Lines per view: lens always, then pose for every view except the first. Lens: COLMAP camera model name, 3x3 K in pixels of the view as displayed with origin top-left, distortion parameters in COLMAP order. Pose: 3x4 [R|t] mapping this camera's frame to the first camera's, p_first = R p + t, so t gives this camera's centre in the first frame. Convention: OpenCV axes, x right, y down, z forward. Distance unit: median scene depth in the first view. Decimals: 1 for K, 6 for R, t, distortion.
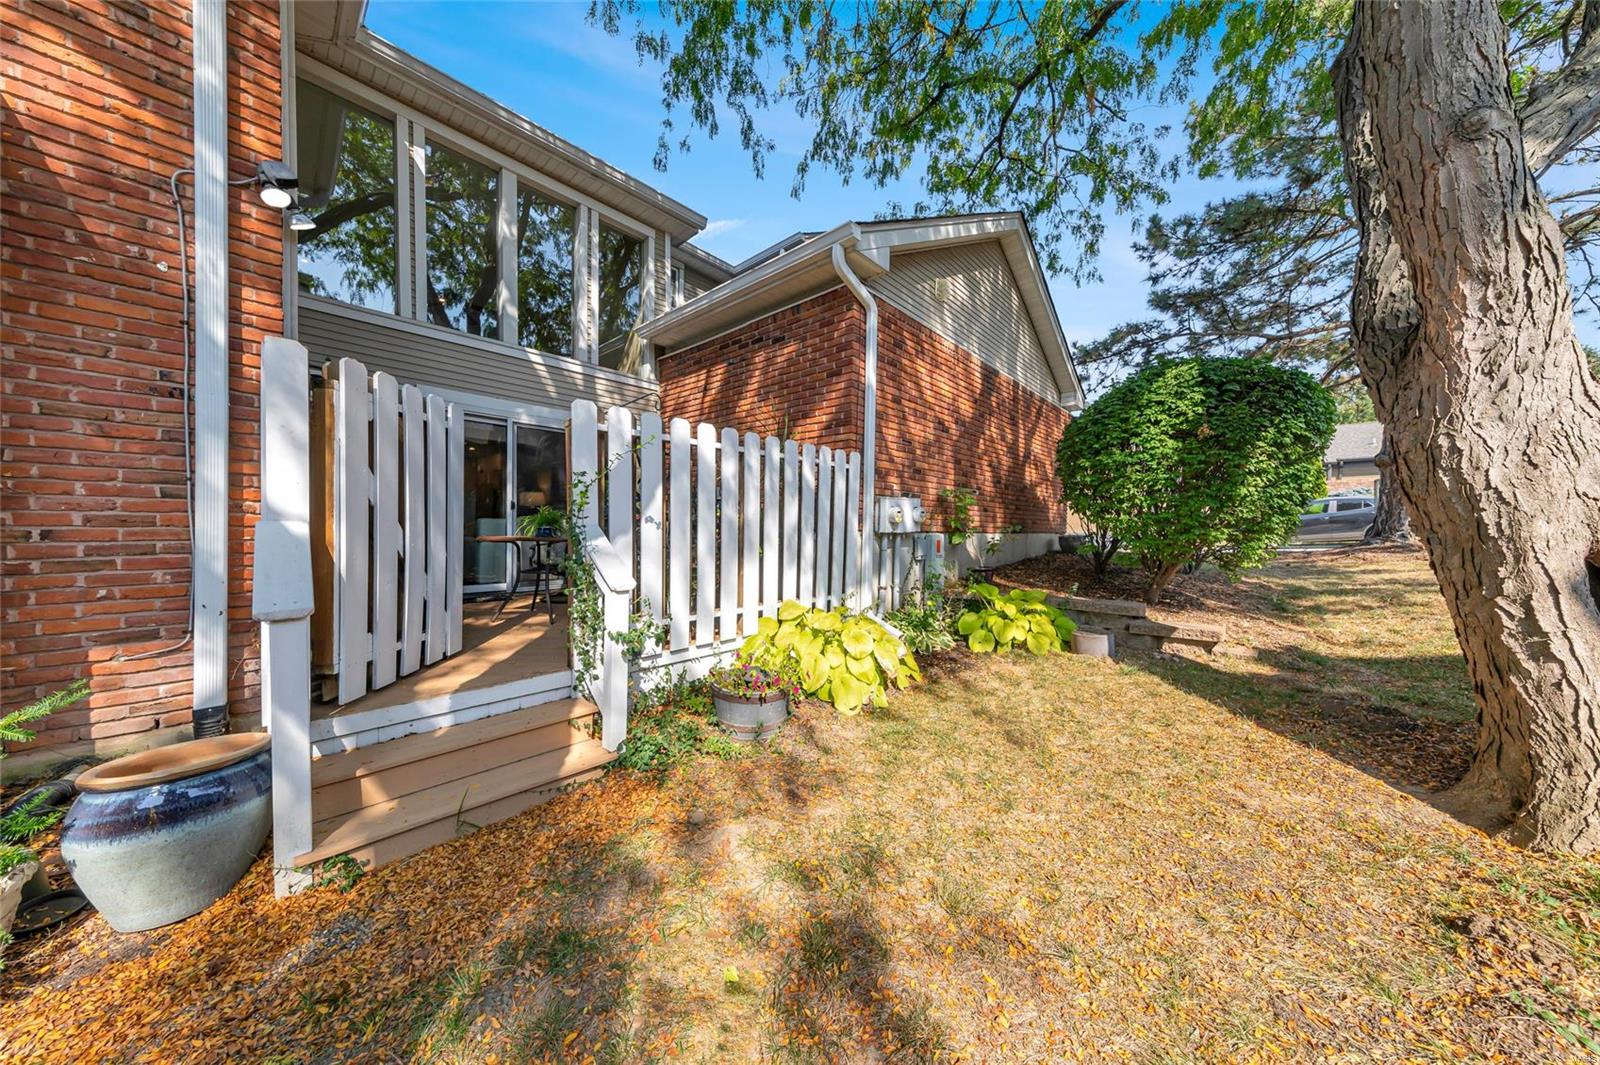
lens RADIAL K [[496.5, 0, 799.4], [0, 496.5, 541.0], [0, 0, 1]] dist [0.009733, 0.000076]
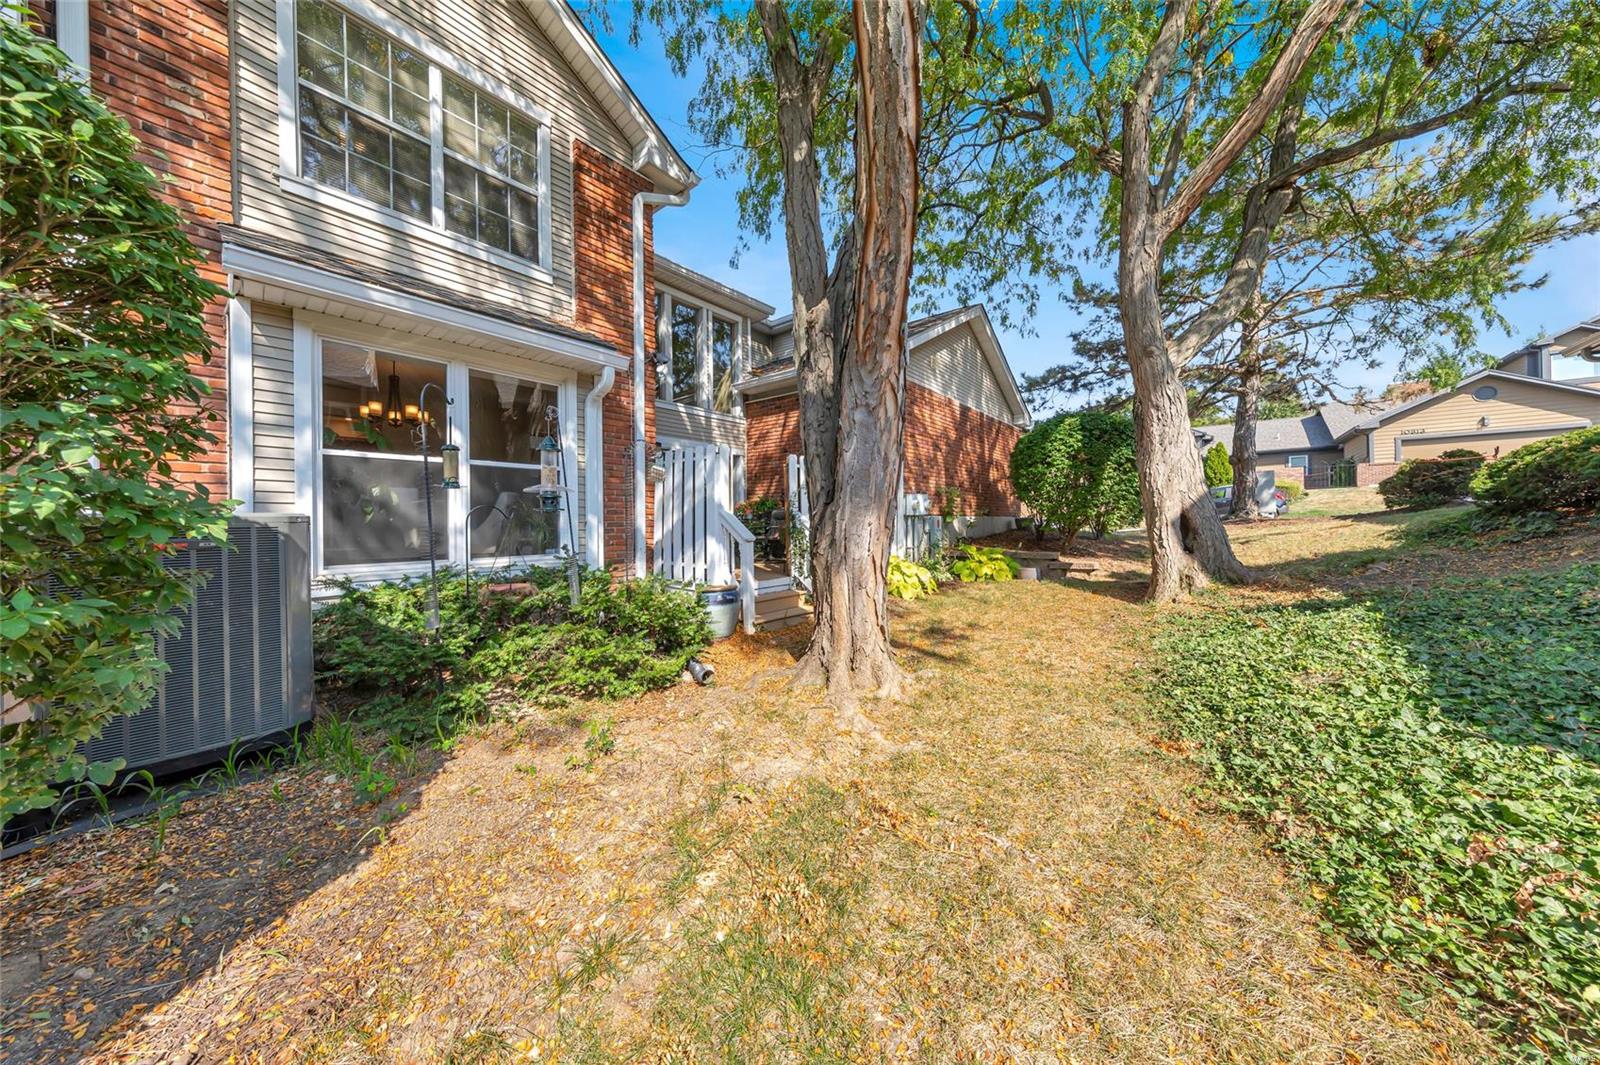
lens RADIAL K [[502.6, 0, 796.0], [0, 502.6, 529.6], [0, 0, 1]] dist [0.000046, 0.000092]
pose [[0.998275, -0.021852, 0.054493, -0.245796], [0.022496, 0.999684, -0.011235, 0.035068], [-0.054230, 0.012441, 0.998451, -0.547455]]
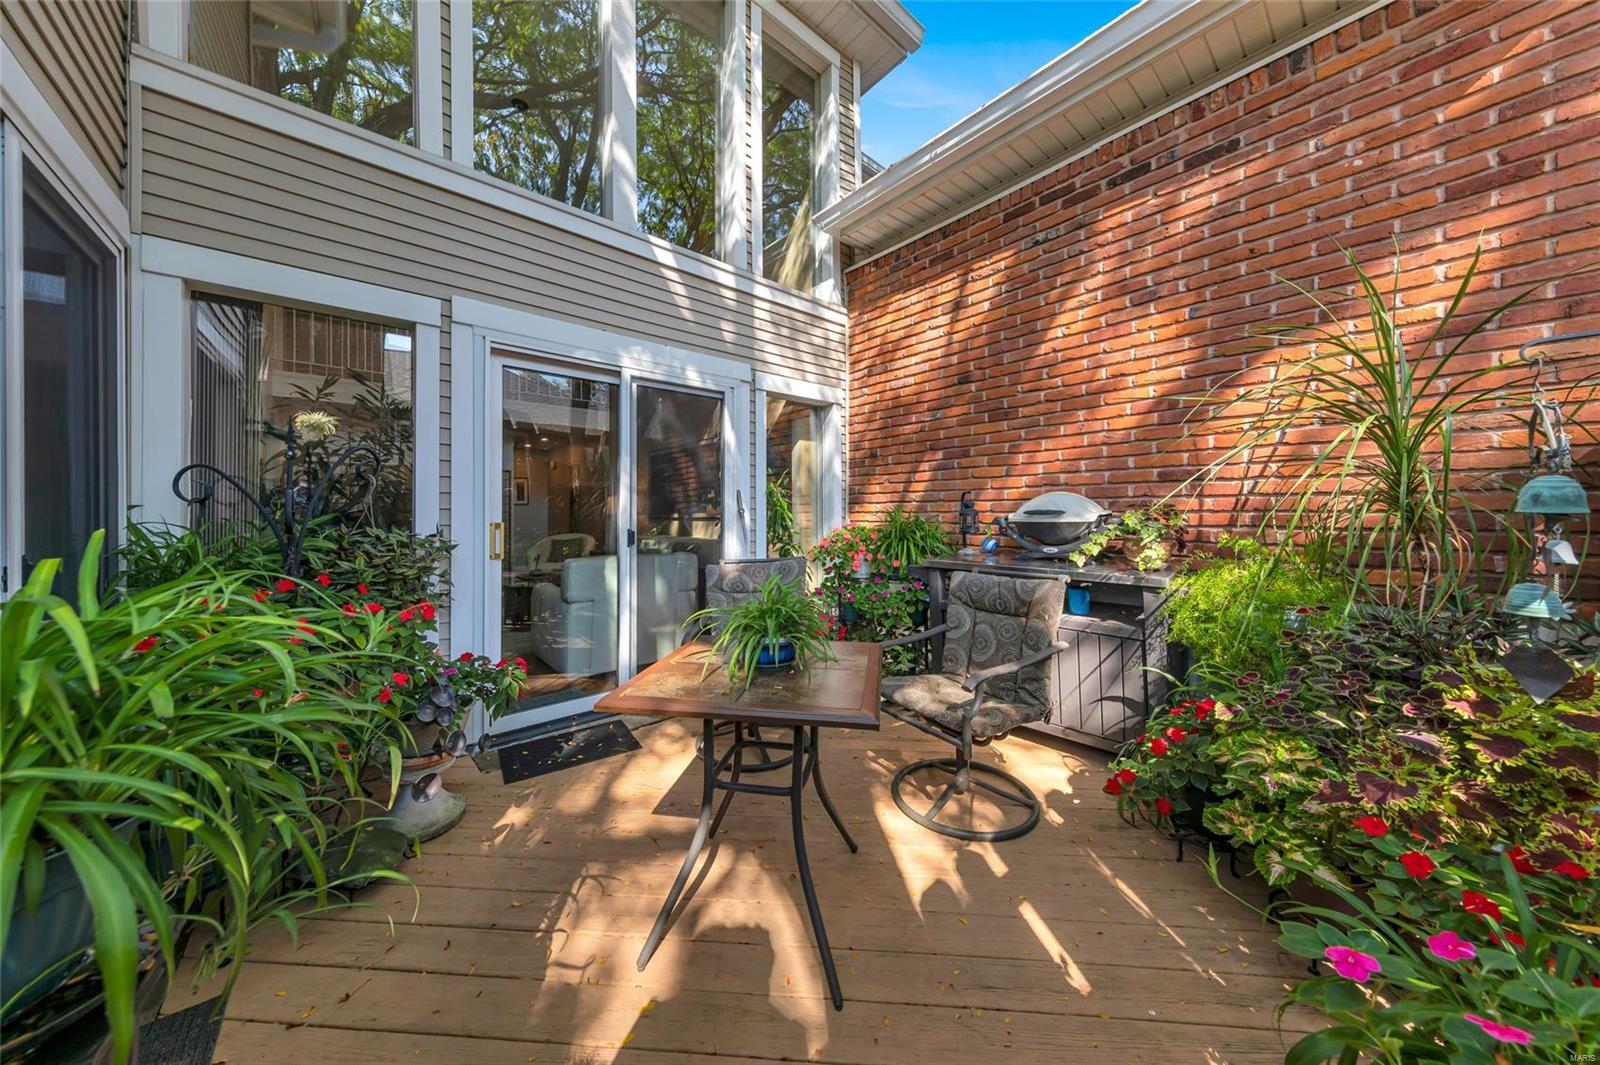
lens RADIAL K [[512.0, 0, 794.1], [0, 512.0, 510.4], [0, 0, 1]] dist [0.007128, -0.000027]
pose [[0.992960, -0.013102, -0.117719, -0.305740], [0.009587, 0.999493, -0.030377, -0.070460], [0.118058, 0.029035, 0.992582, 0.441763]]
